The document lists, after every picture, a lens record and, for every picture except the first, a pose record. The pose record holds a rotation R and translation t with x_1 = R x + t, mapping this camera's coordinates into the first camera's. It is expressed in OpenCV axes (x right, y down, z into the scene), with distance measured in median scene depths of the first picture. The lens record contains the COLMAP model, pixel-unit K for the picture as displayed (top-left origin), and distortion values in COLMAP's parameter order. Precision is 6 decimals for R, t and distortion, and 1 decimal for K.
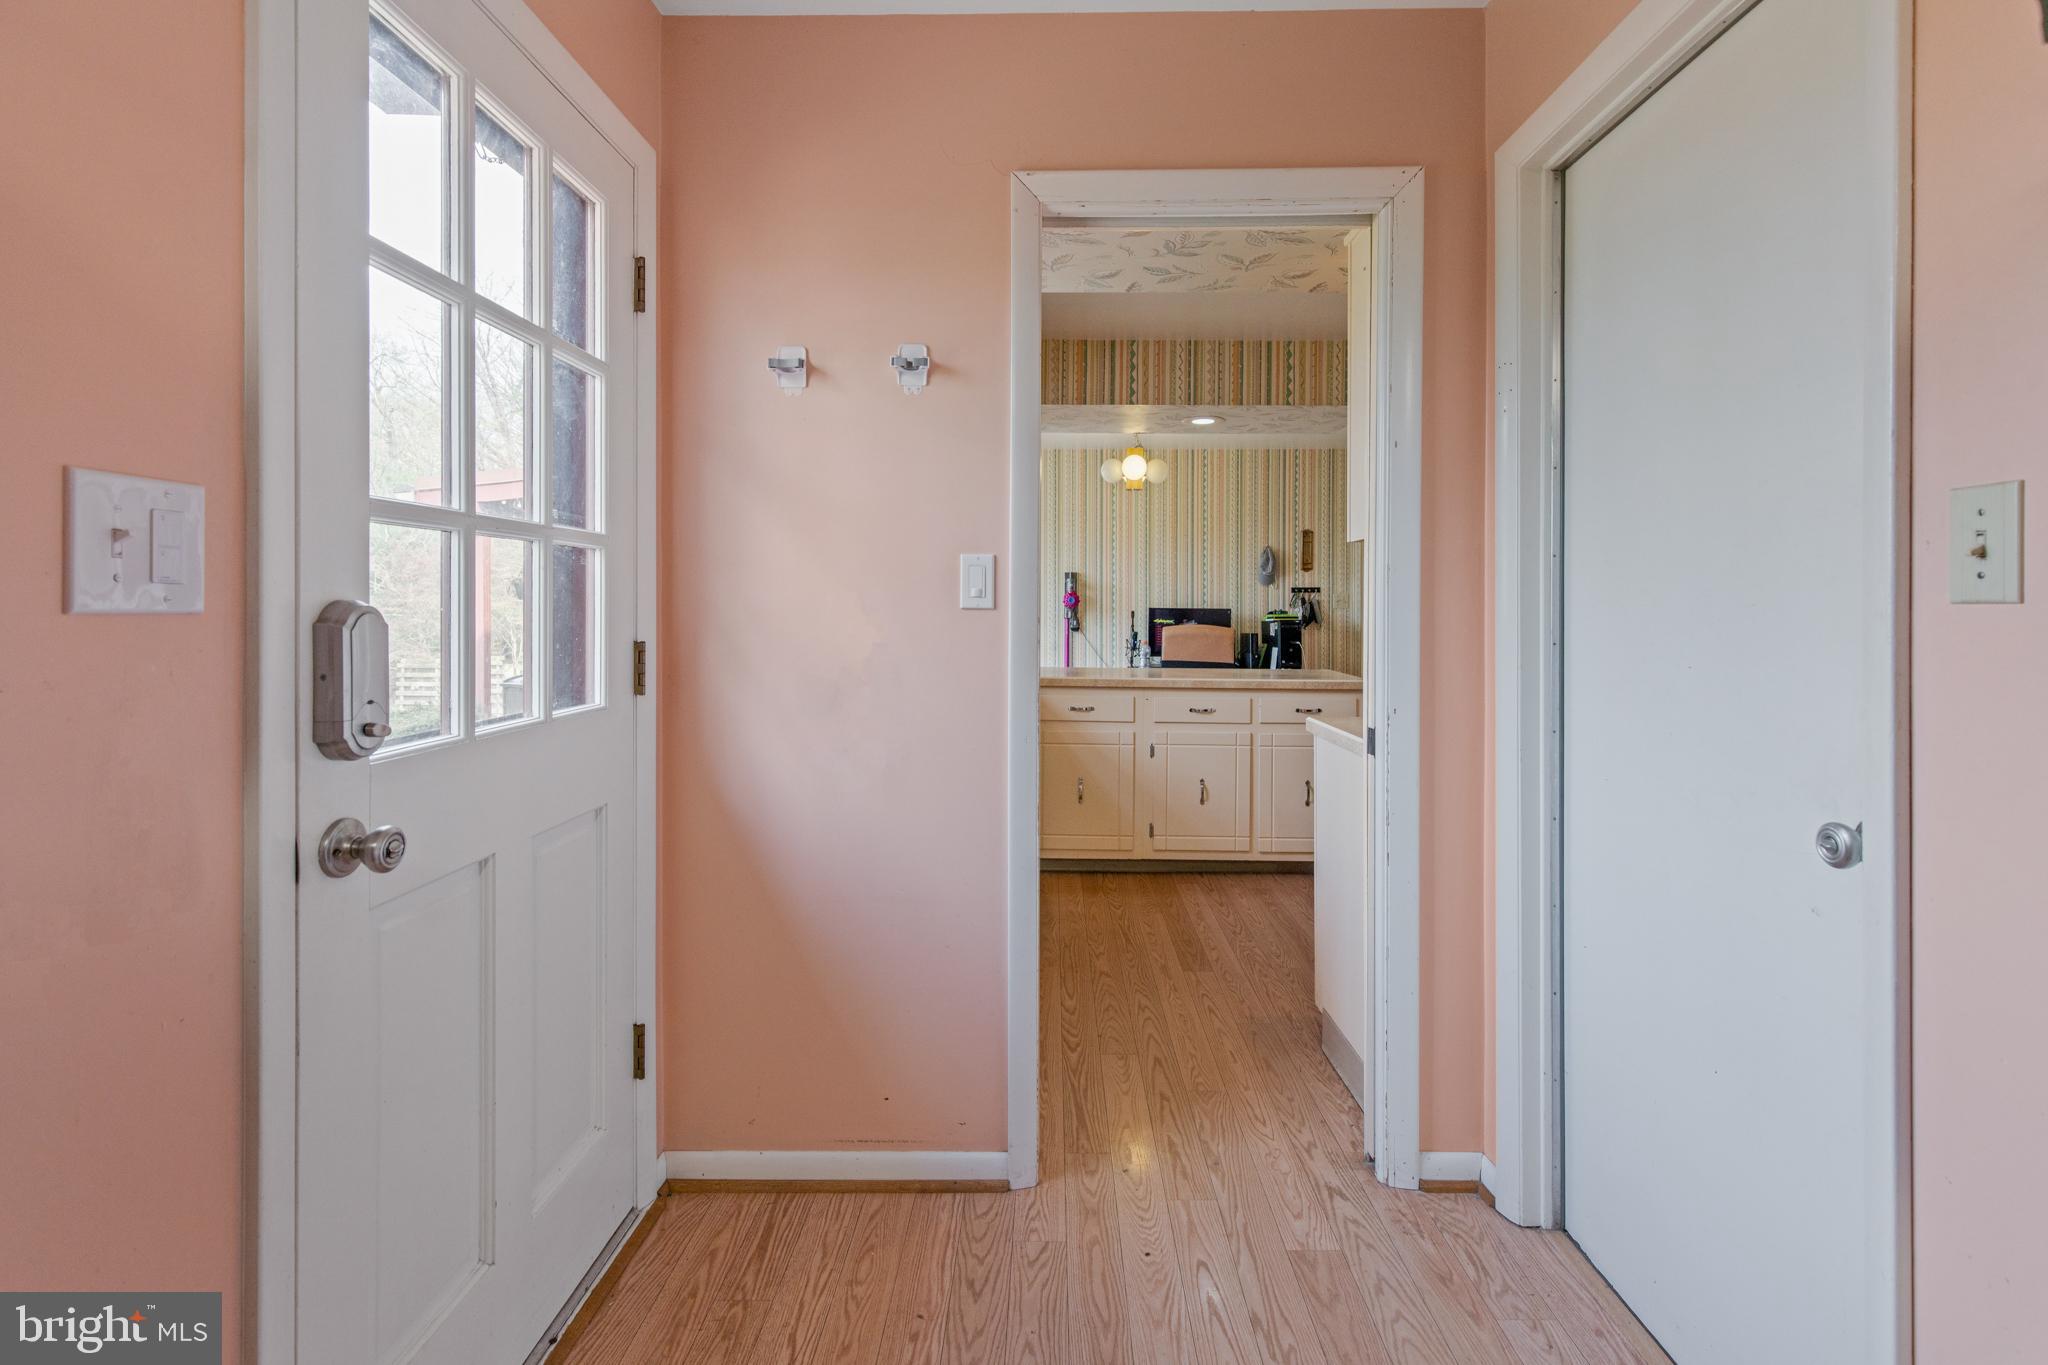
lens RADIAL K [[947.4, 0, 1032.5], [0, 947.4, 600.4], [0, 0, 1]] dist [0.013373, -0.000882]
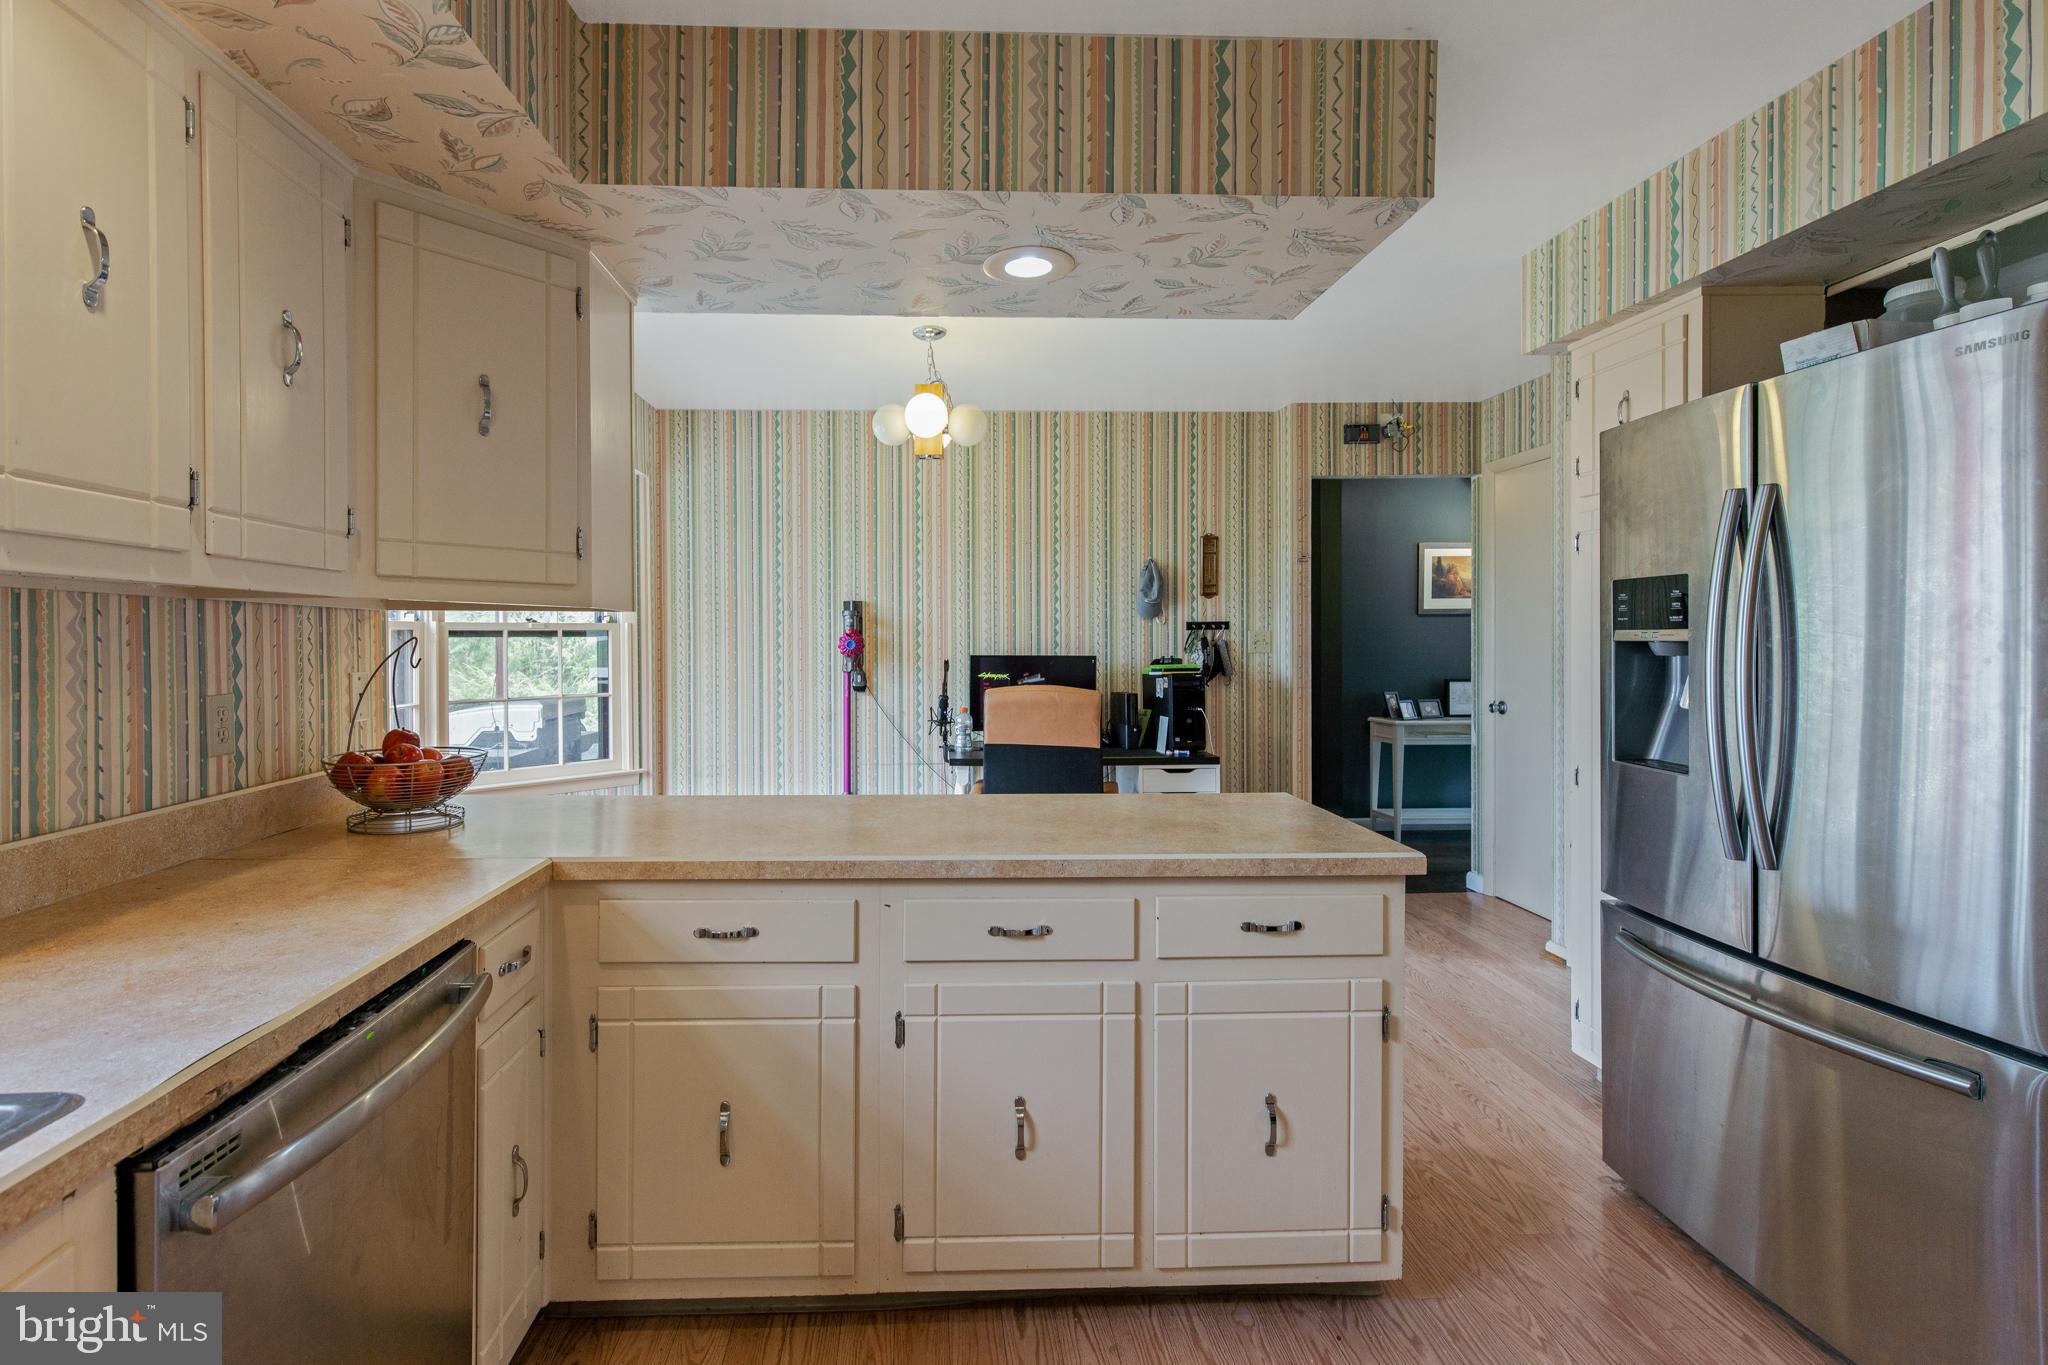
lens RADIAL K [[947.4, 0, 971.5], [0, 947.4, 649.1], [0, 0, 1]] dist [0.013373, -0.000882]
pose [[0.997528, -0.008472, 0.069762, 0.079340], [0.007179, 0.999798, 0.018770, -0.008490], [-0.069907, -0.018222, 0.997387, 0.360554]]
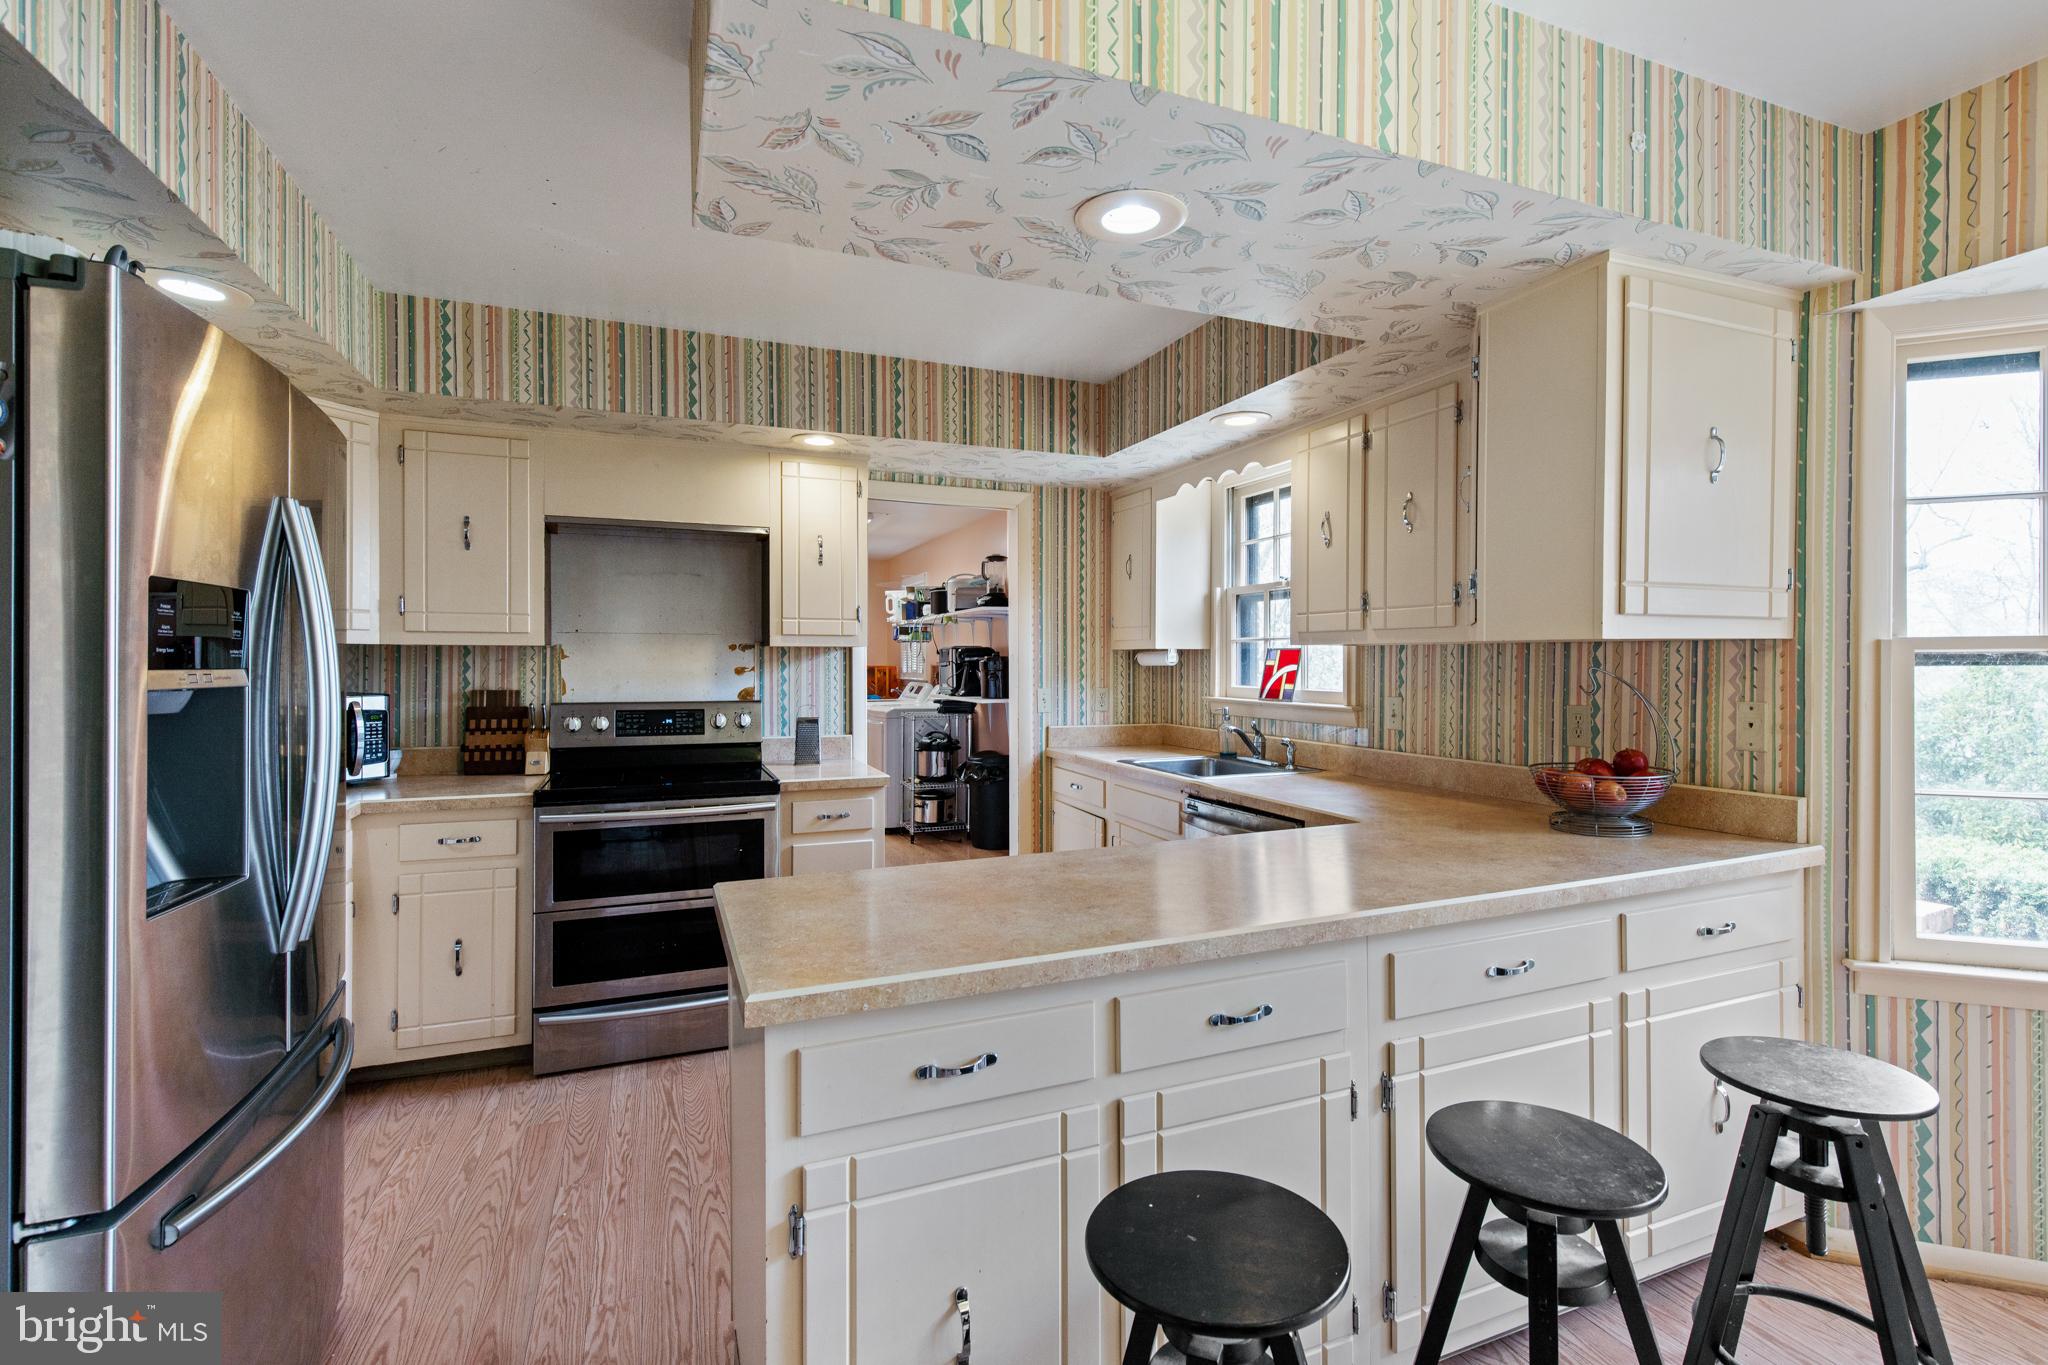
lens RADIAL K [[947.4, 0, 1033.8], [0, 947.4, 670.1], [0, 0, 1]] dist [0.013373, -0.000882]
pose [[-0.921190, 0.000987, -0.389112, 0.240911], [0.001030, 0.999999, 0.000096, -0.007283], [0.389111, -0.000313, -0.921191, 0.886613]]
